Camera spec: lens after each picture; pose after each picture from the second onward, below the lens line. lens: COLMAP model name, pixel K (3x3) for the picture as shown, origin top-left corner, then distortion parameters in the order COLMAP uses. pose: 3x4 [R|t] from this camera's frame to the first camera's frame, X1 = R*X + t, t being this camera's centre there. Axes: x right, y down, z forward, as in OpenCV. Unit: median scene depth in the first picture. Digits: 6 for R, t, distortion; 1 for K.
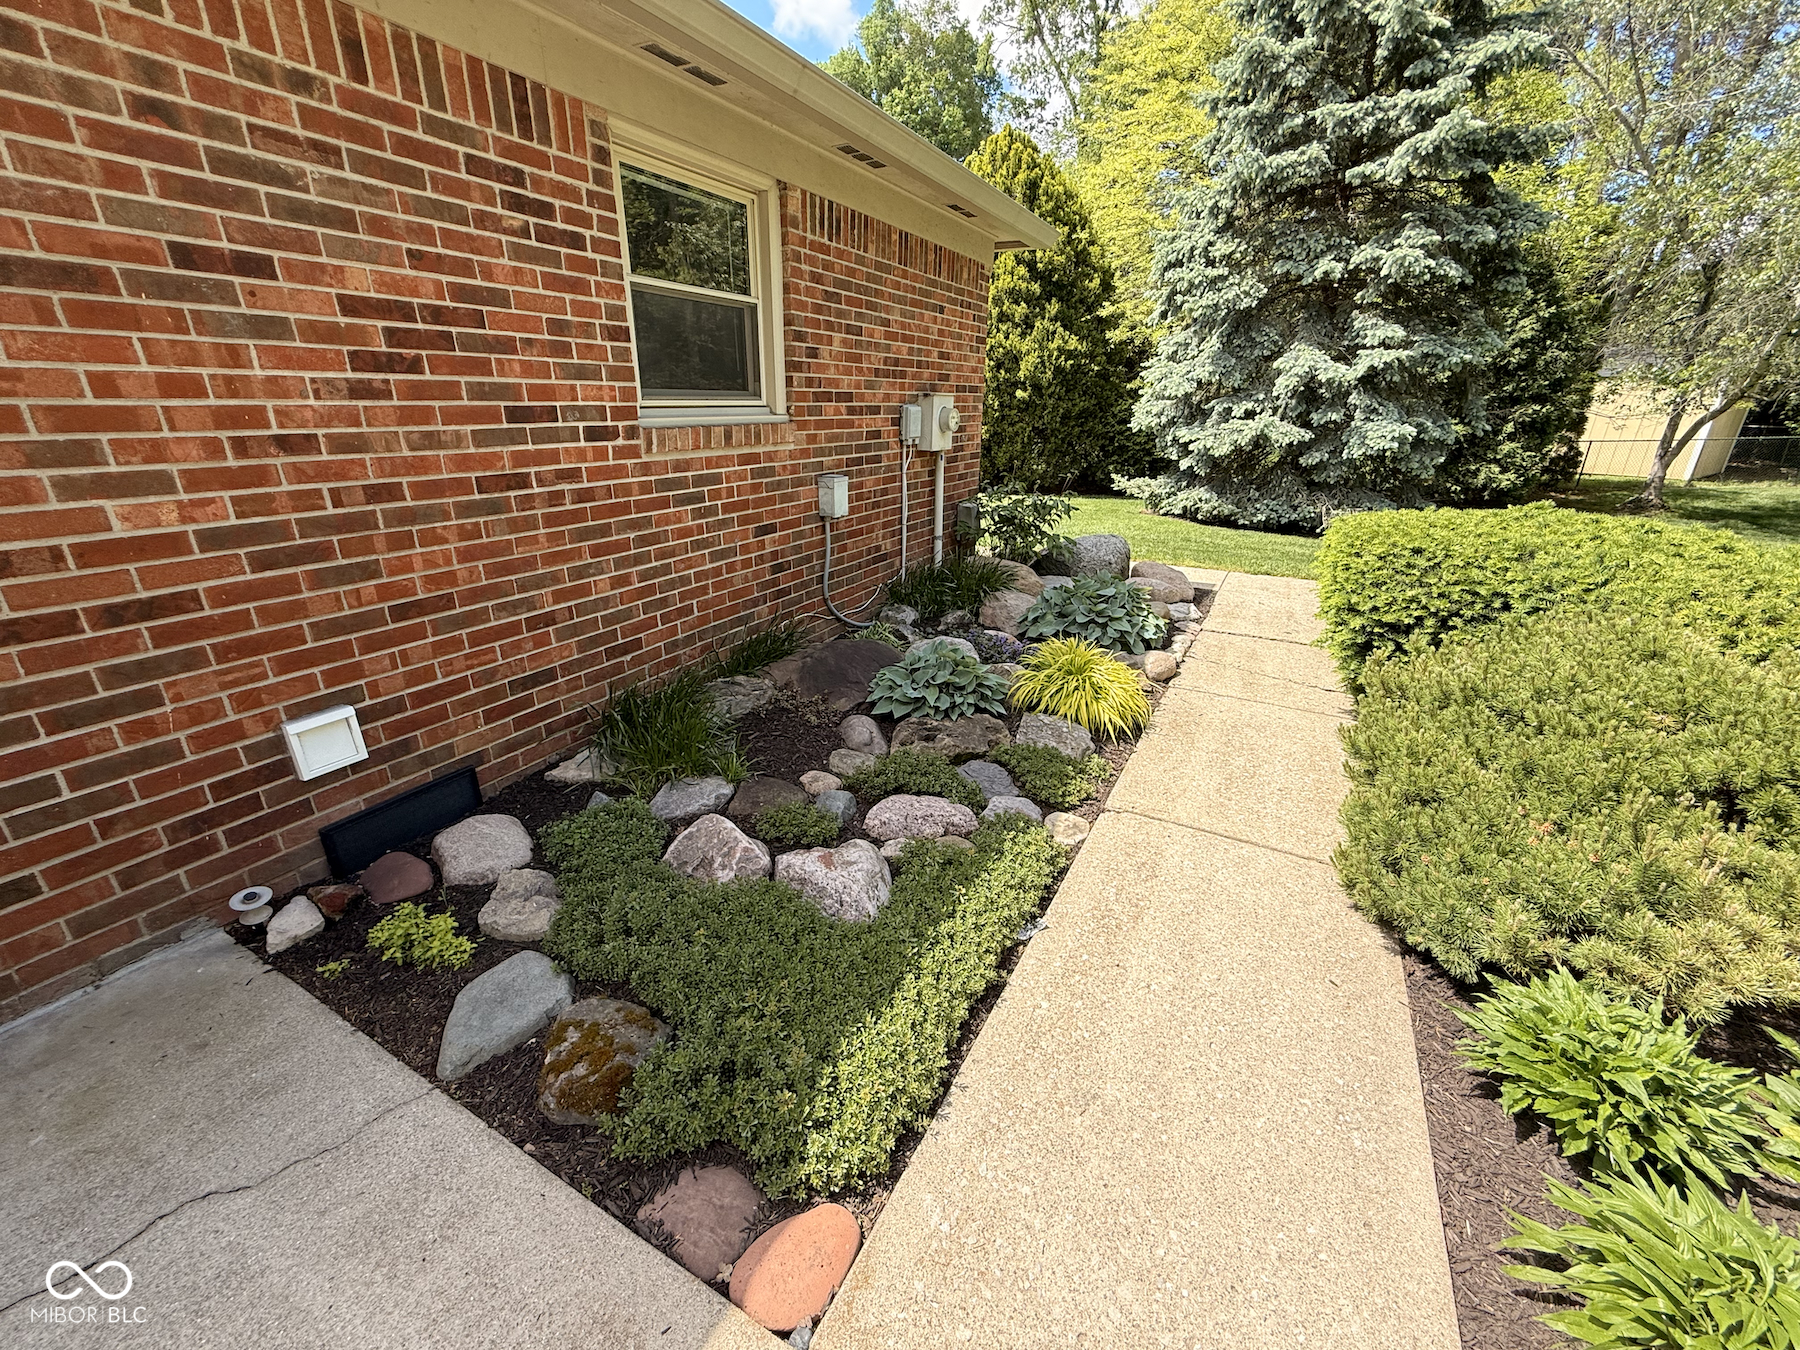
lens RADIAL K [[722.3, 0, 898.8], [0, 722.3, 678.3], [0, 0, 1]] dist [0.000603, 0.000470]
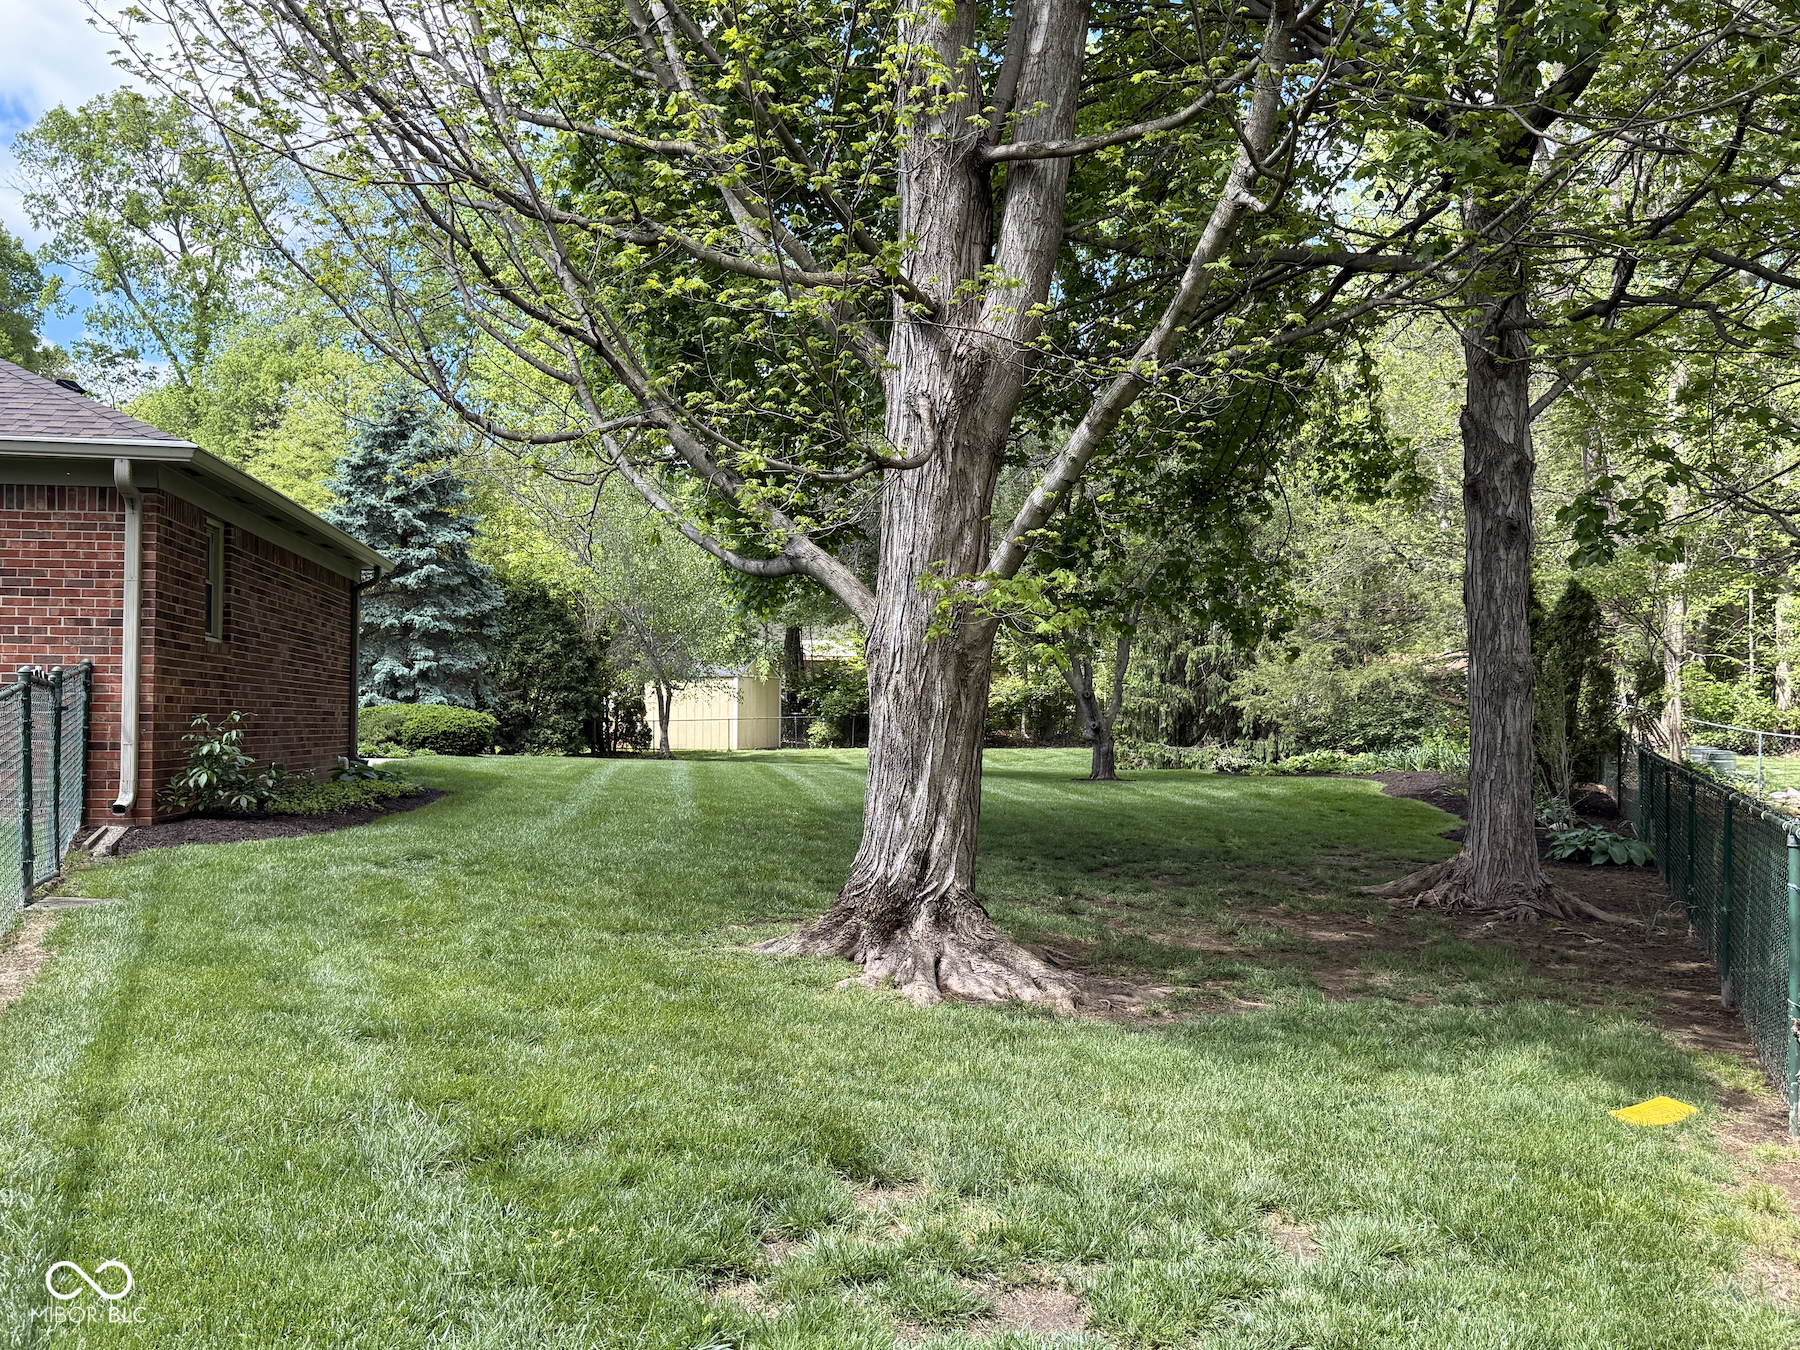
lens RADIAL K [[1626.4, 0, 900.0], [0, 1626.4, 675.0], [0, 0, 1]] dist [0.094615, 0.002507]
pose [[0.803336, 0.005654, 0.595499, -0.935078], [0.226131, 0.922165, -0.313810, 1.258247], [-0.550923, 0.386756, 0.739530, -2.964409]]
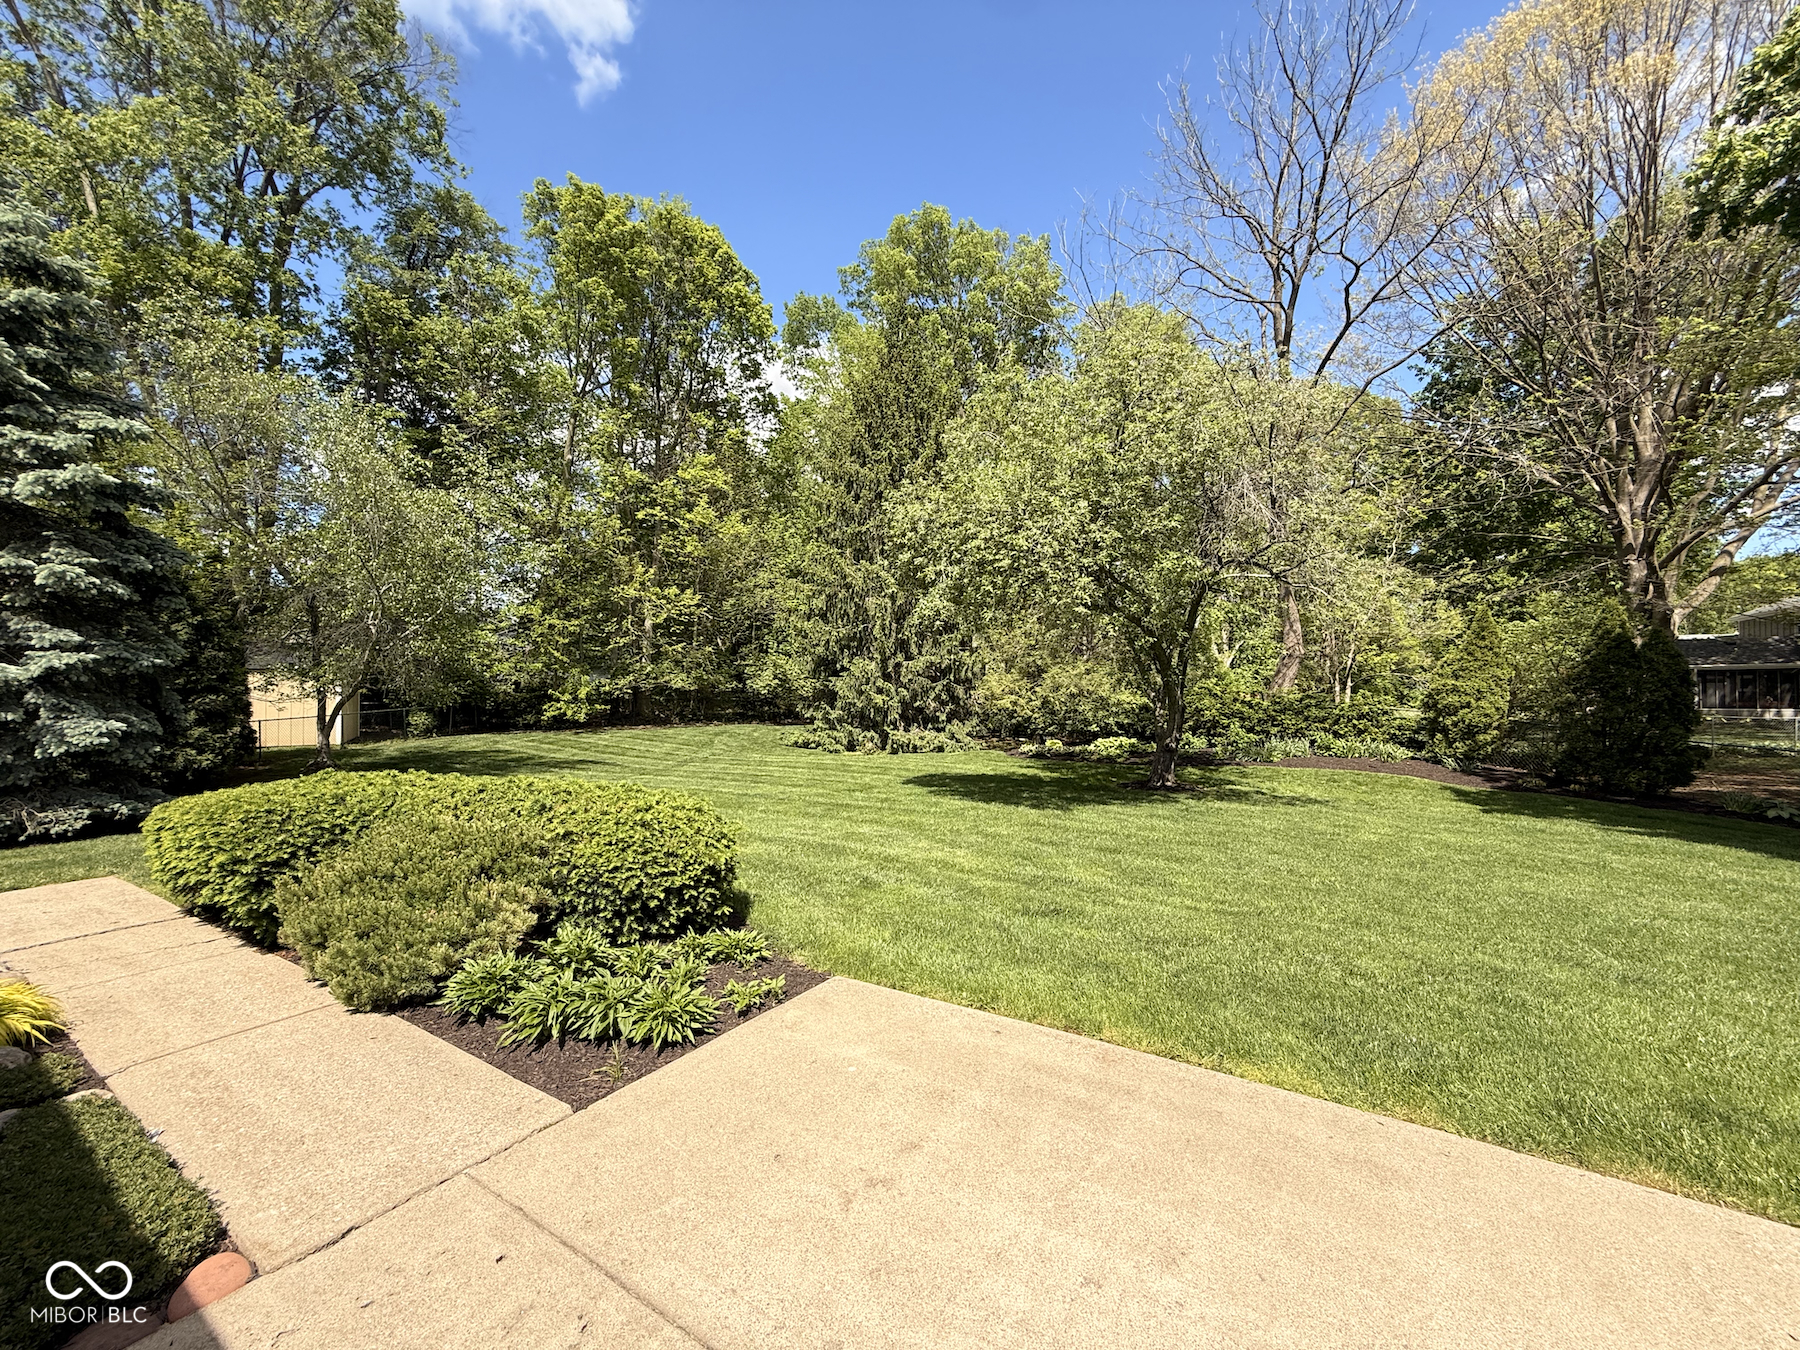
lens RADIAL K [[722.3, 0, 898.8], [0, 722.3, 678.3], [0, 0, 1]] dist [0.000603, 0.000470]
pose [[0.083810, -0.002407, 0.996479, -0.225992], [0.362179, 0.931681, -0.028211, 0.026380], [-0.928333, 0.363268, 0.078955, -0.139294]]
